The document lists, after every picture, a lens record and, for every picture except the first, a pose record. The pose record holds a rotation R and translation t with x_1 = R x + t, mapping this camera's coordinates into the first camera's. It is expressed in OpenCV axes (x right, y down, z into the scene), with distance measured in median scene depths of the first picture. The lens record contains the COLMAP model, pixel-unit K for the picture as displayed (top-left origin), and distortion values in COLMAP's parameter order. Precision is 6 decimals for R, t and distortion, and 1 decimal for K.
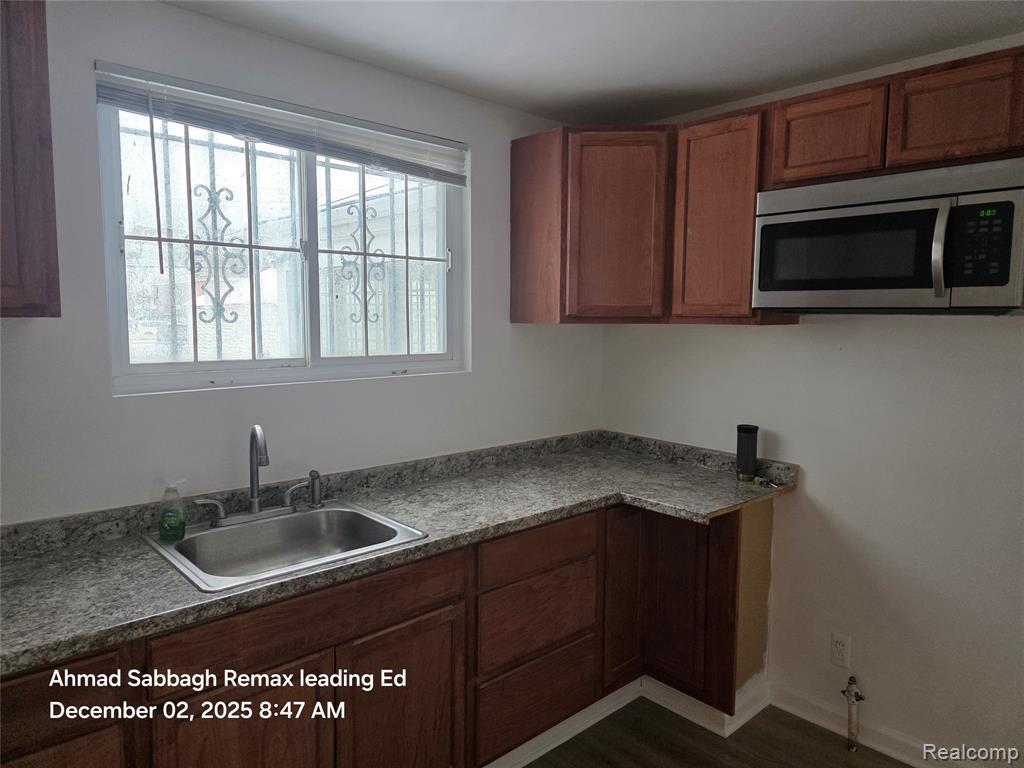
lens RADIAL K [[687.9, 0, 516.5], [0, 687.9, 375.3], [0, 0, 1]] dist [0.054864, -0.044796]
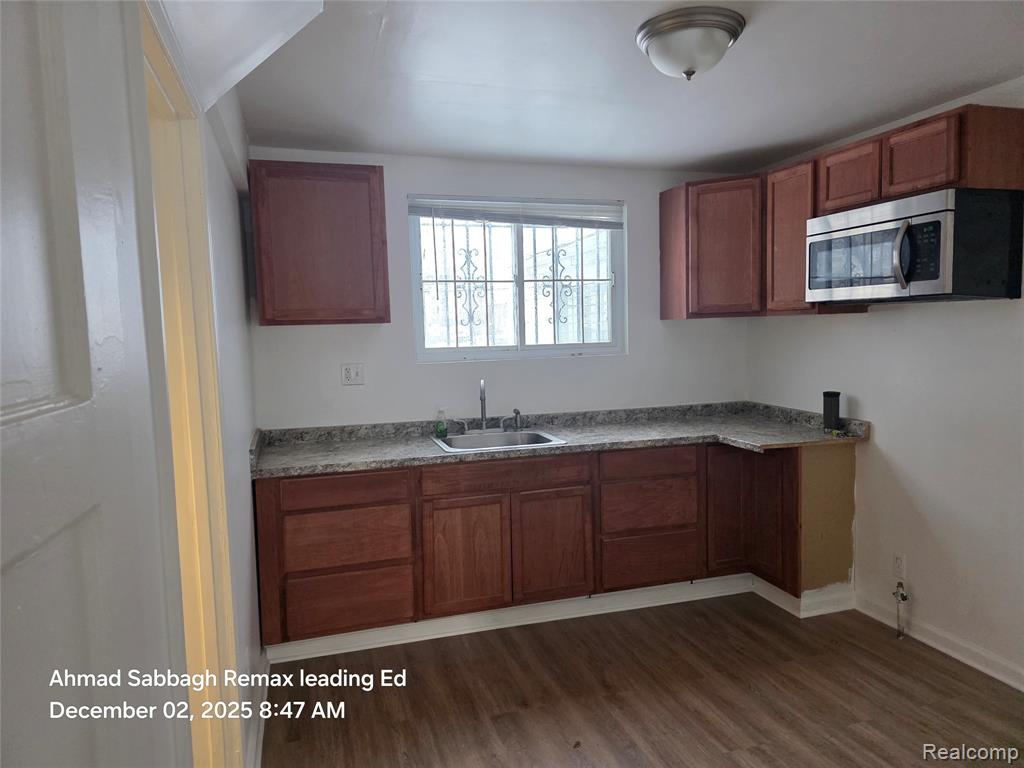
lens RADIAL K [[687.9, 0, 512.0], [0, 687.9, 383.7], [0, 0, 1]] dist [0.054864, -0.044796]
pose [[0.900635, 0.004914, -0.434548, 0.410104], [-0.005484, 0.999985, -0.000057, 0.068958], [0.434541, 0.002435, 0.900649, -0.507790]]
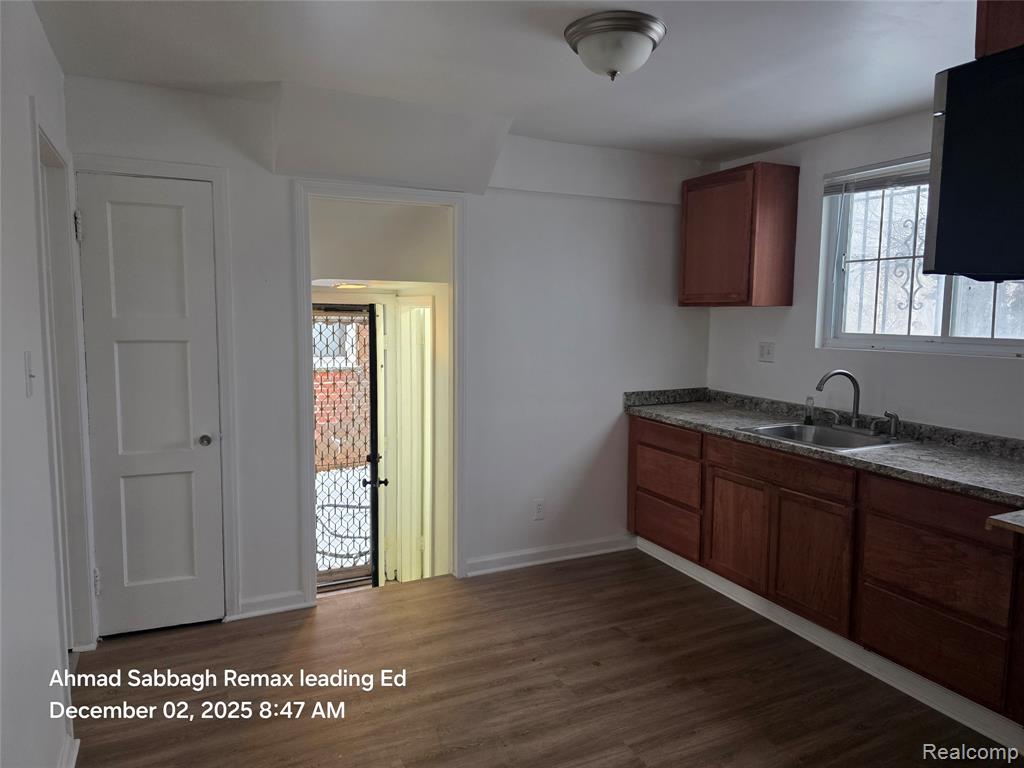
lens RADIAL K [[687.9, 0, 511.9], [0, 687.9, 382.0], [0, 0, 1]] dist [0.054864, -0.044796]
pose [[-0.288388, 0.093851, -0.952903, 1.222317], [-0.090900, 0.988007, 0.124819, -0.031525], [0.953189, 0.122615, -0.276398, 0.600183]]
